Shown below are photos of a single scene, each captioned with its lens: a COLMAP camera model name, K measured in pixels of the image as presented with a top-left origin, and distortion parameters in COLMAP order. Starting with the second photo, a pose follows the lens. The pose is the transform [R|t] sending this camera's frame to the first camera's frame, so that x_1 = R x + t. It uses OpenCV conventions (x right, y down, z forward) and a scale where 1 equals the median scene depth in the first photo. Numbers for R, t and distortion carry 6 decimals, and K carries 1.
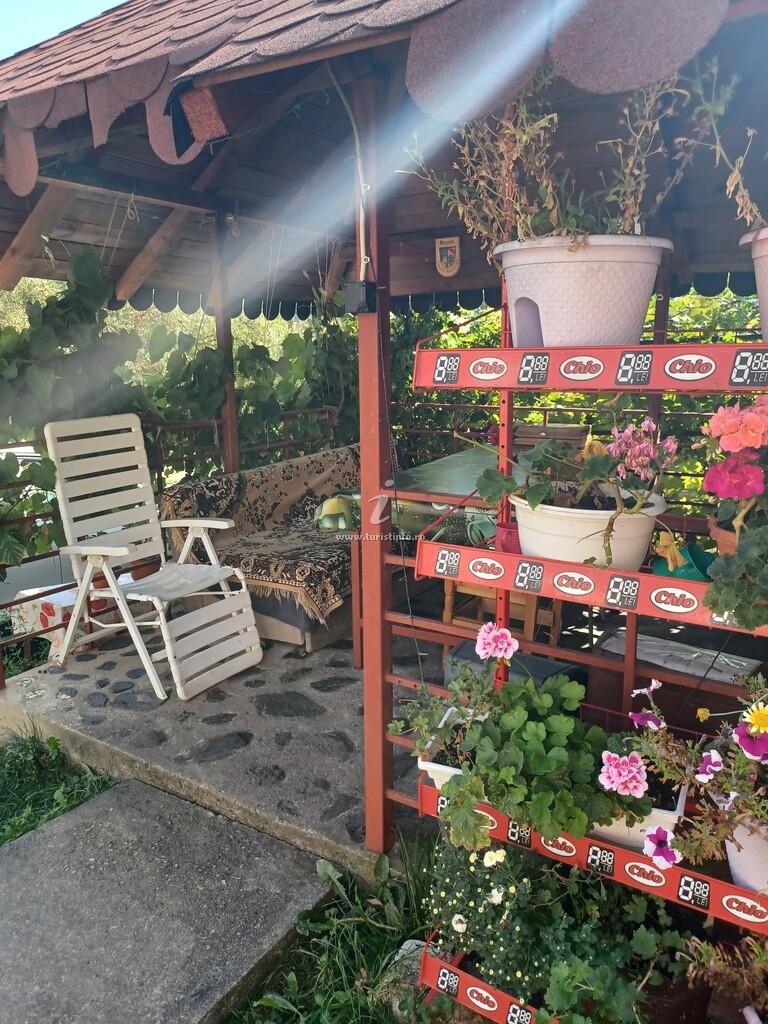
lens RADIAL K [[754.7, 0, 379.0], [0, 754.7, 519.0], [0, 0, 1]] dist [0.048630, -0.008057]
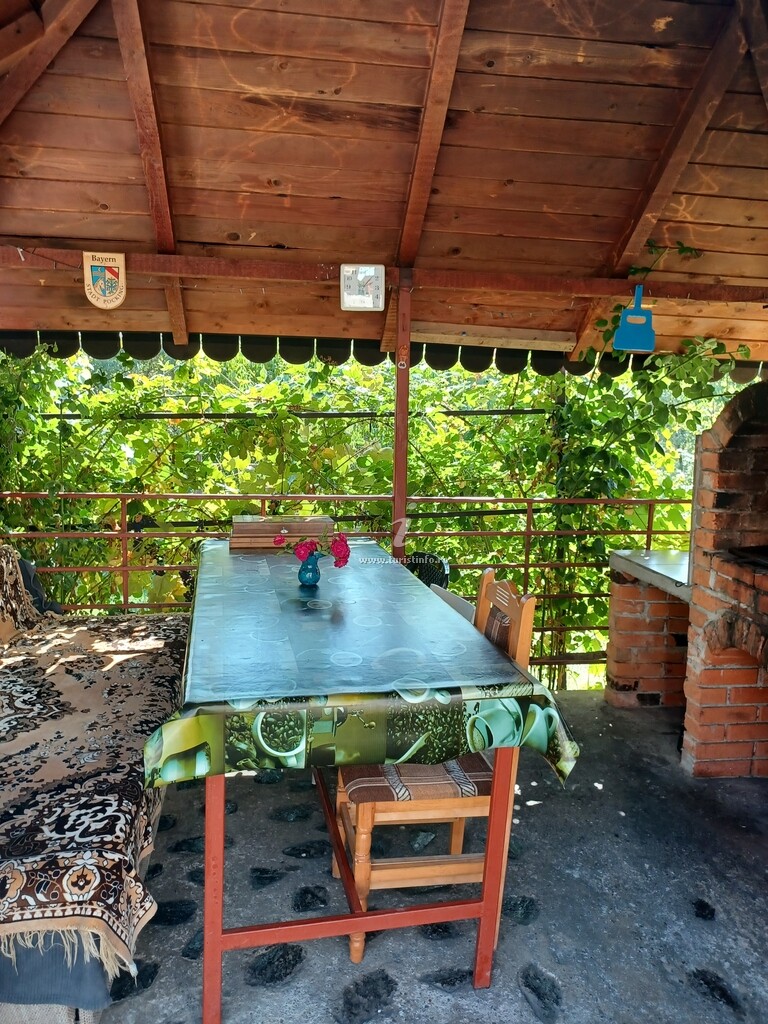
lens RADIAL K [[770.1, 0, 383.8], [0, 770.1, 507.6], [0, 0, 1]] dist [0.005085, 0.003313]
pose [[0.708794, -0.060152, 0.702846, -0.293420], [0.123964, 0.991474, -0.040160, -0.119614], [-0.694438, 0.115593, 0.710207, 0.493067]]
